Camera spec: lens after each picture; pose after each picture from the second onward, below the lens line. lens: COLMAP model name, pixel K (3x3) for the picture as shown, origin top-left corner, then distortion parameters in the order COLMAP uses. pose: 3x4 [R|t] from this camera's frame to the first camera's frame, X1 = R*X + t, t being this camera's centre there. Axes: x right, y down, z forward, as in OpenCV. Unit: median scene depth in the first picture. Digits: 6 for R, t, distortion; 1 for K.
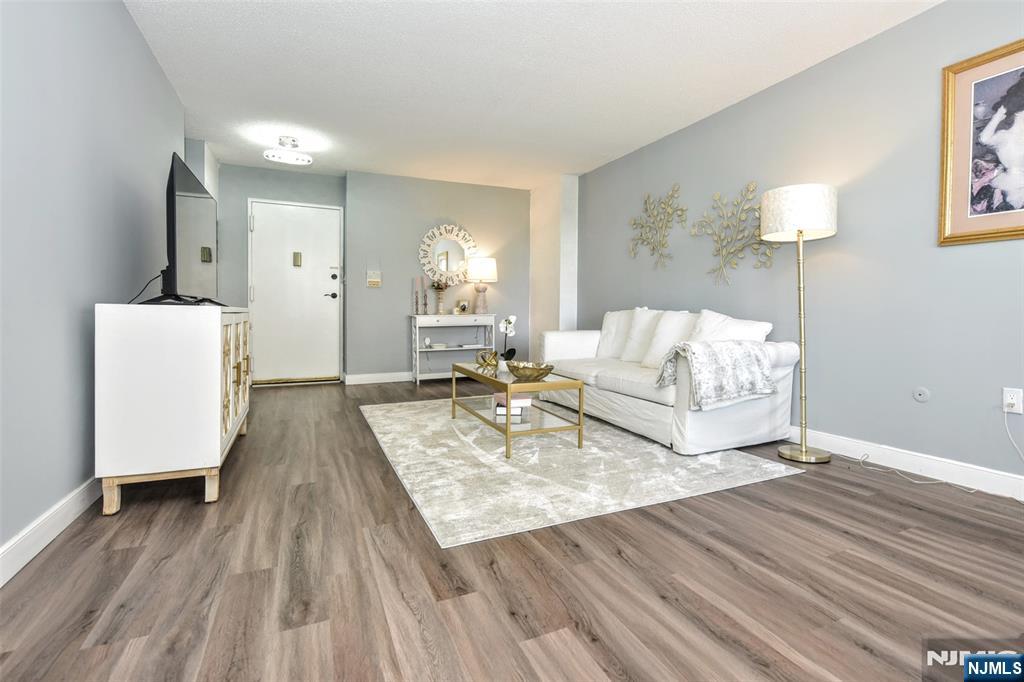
lens RADIAL K [[482.0, 0, 538.3], [0, 482.0, 320.6], [0, 0, 1]] dist [-0.016273, 0.002689]
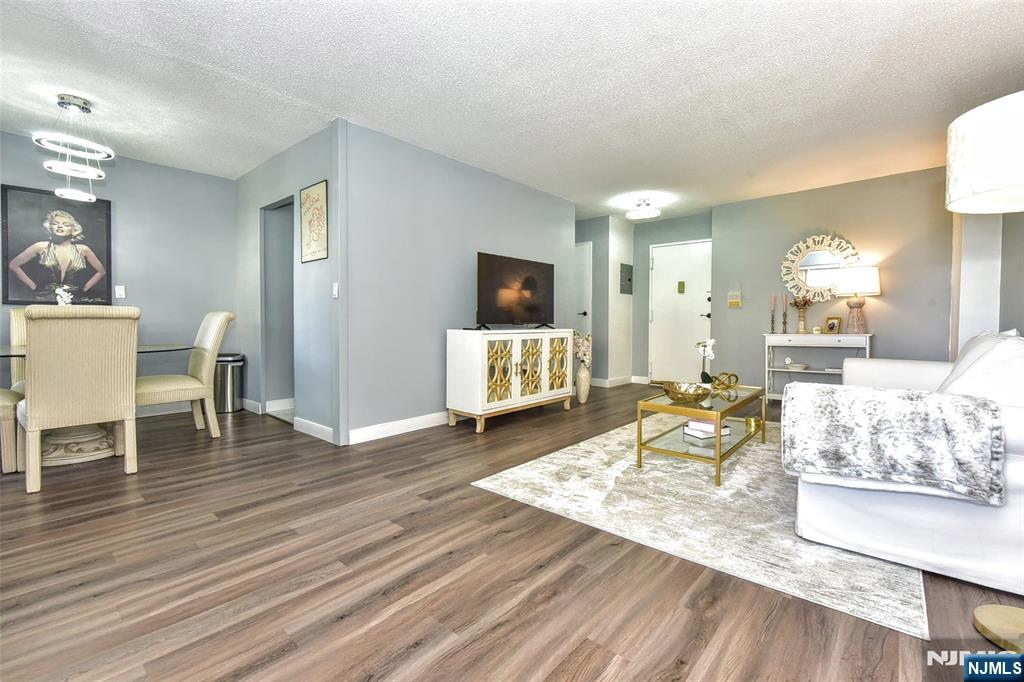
lens RADIAL K [[445.2, 0, 531.9], [0, 445.2, 327.9], [0, 0, 1]] dist [-0.010803, 0.000917]
pose [[0.410476, 0.006477, -0.911848, 0.725404], [-0.015117, 0.999886, 0.000297, -0.031735], [0.911746, 0.013662, 0.410527, 0.329881]]
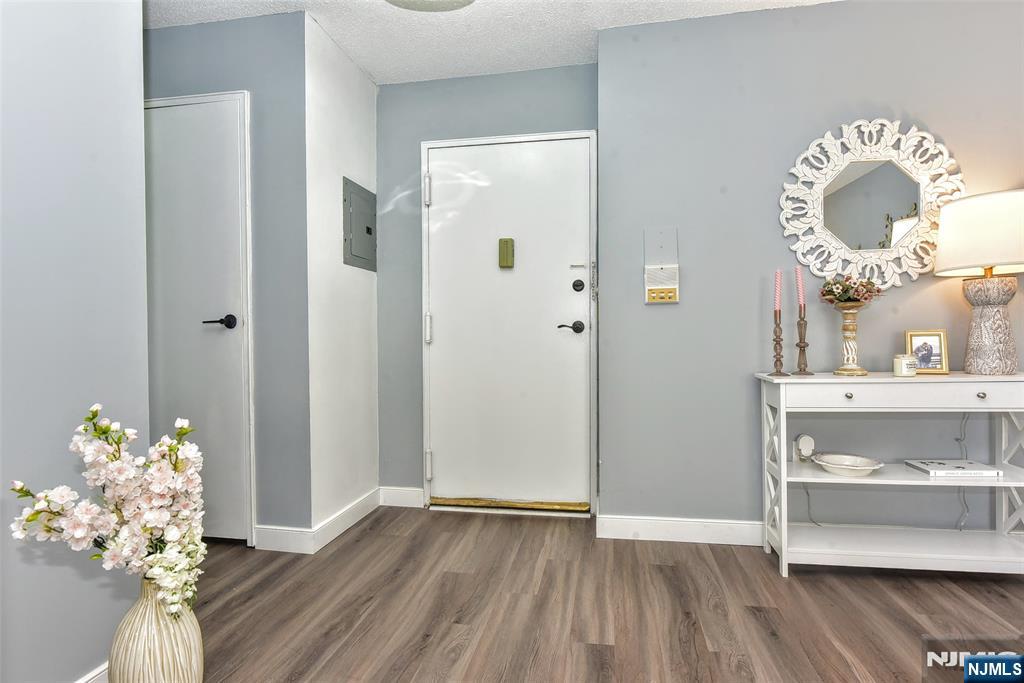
lens RADIAL K [[532.0, 0, 514.1], [0, 532.0, 346.7], [0, 0, 1]] dist [-0.006354, -0.000477]
pose [[0.804467, -0.000169, -0.593997, -0.333756], [0.003803, 0.999981, 0.004865, -0.069073], [0.593985, -0.006173, 0.804453, 1.072378]]
